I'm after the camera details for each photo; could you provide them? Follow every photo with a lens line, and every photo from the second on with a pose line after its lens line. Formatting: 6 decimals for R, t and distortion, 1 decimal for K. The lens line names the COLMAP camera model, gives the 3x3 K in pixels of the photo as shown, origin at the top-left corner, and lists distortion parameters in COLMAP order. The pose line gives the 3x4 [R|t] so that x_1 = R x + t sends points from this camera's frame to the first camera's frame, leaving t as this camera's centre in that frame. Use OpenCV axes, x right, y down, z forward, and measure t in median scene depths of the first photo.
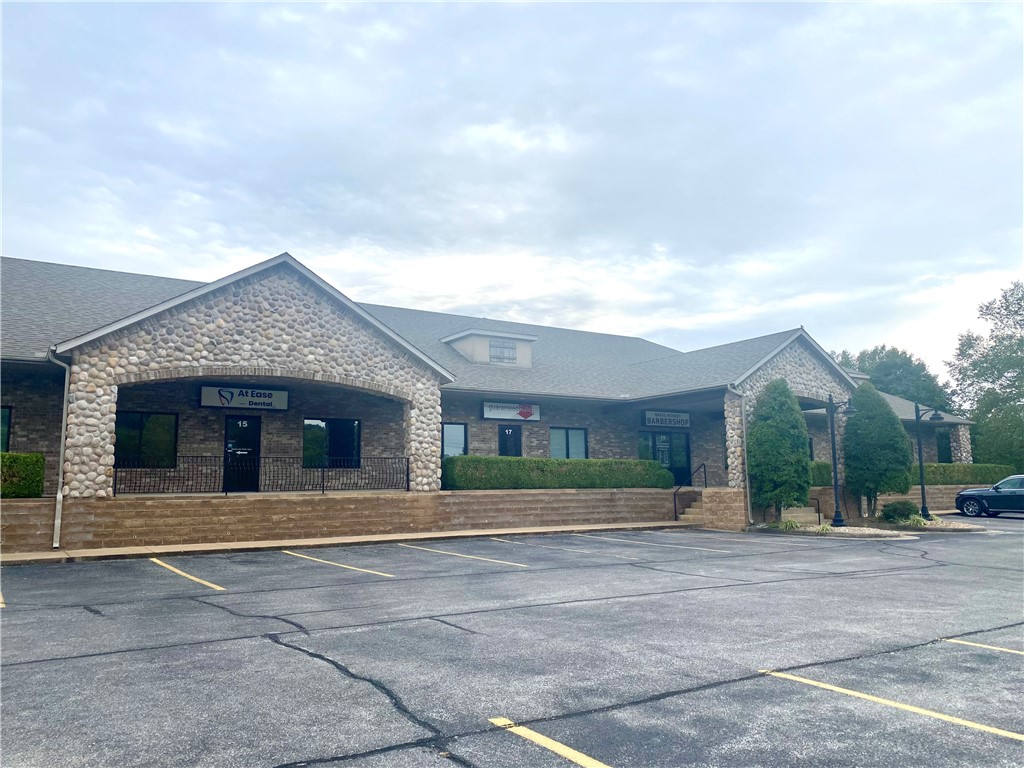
lens RADIAL K [[760.2, 0, 481.4], [0, 760.2, 372.1], [0, 0, 1]] dist [0.152203, -0.388673]
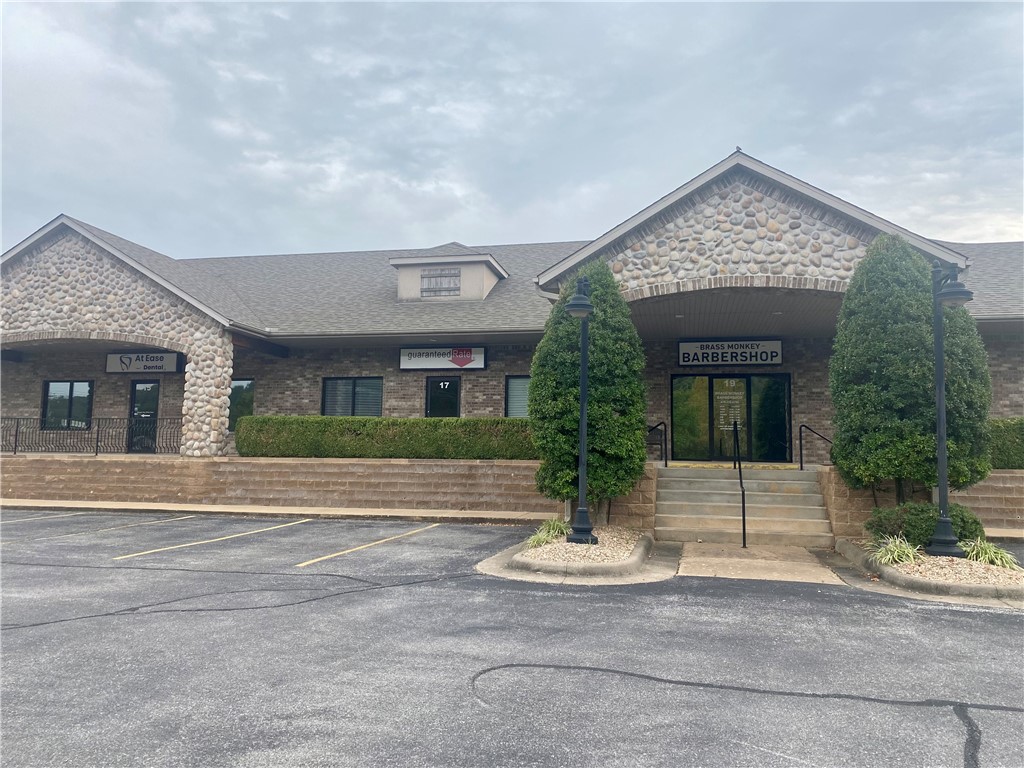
lens RADIAL K [[754.4, 0, 505.2], [0, 754.4, 376.6], [0, 0, 1]] dist [0.098380, -0.176566]
pose [[0.709979, -0.053377, -0.702197, 0.771276], [0.082149, 0.996593, 0.007304, 0.086966], [0.699415, -0.062871, 0.711945, 0.628074]]
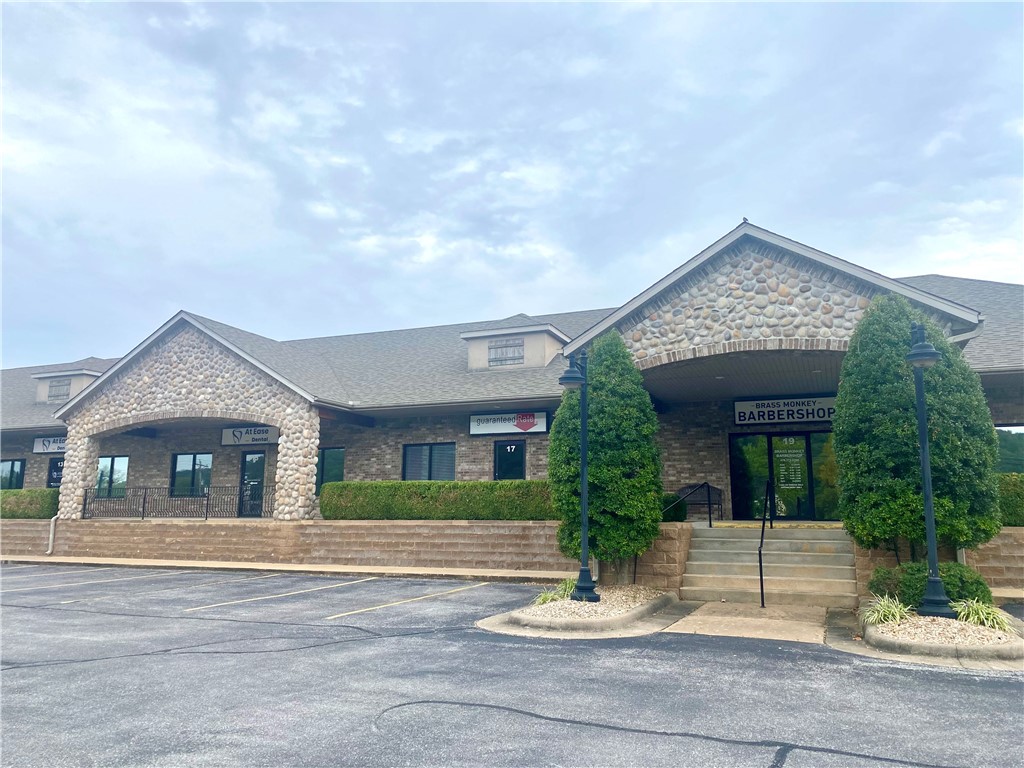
lens RADIAL K [[754.4, 0, 505.2], [0, 754.4, 376.6], [0, 0, 1]] dist [0.098380, -0.176566]
pose [[0.576581, -0.133520, -0.806057, 0.866067], [0.110013, 0.990260, -0.085339, 0.087940], [0.809600, -0.039472, 0.585653, 0.660340]]
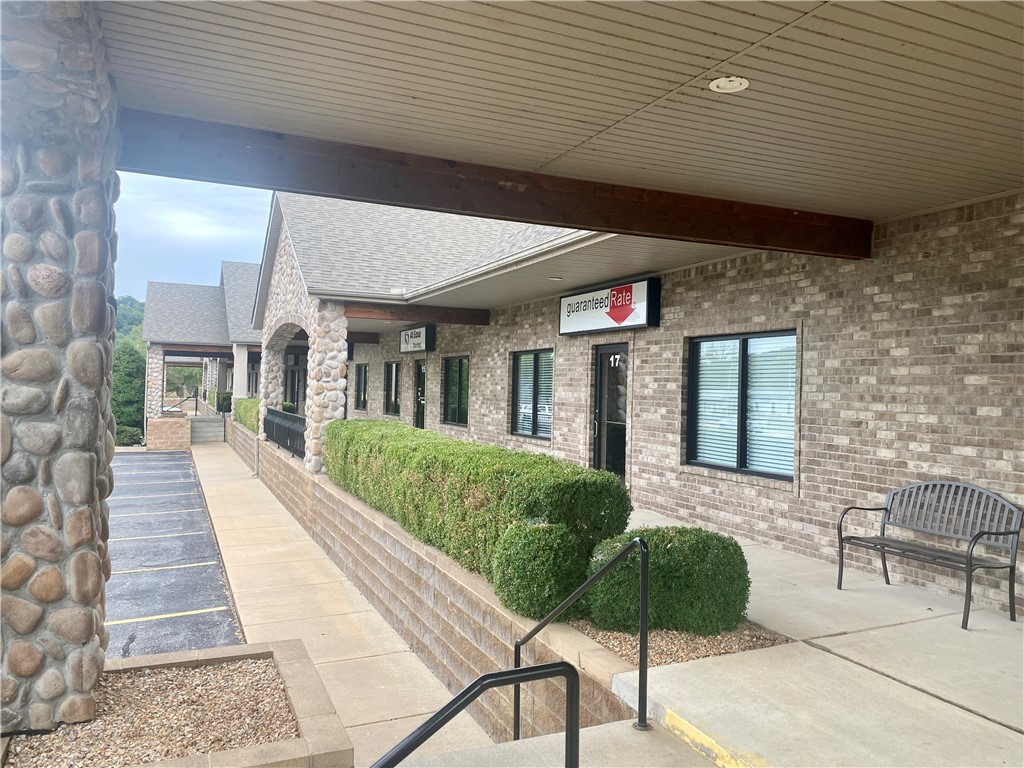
lens RADIAL K [[767.1, 0, 512.0], [0, 767.1, 384.0], [0, 0, 1]] dist [0.078616, -0.142985]
pose [[-0.140242, 0.006230, -0.990098, 0.552357], [0.129850, 0.991459, -0.012154, 0.110746], [0.981566, -0.130268, -0.139853, 1.255796]]
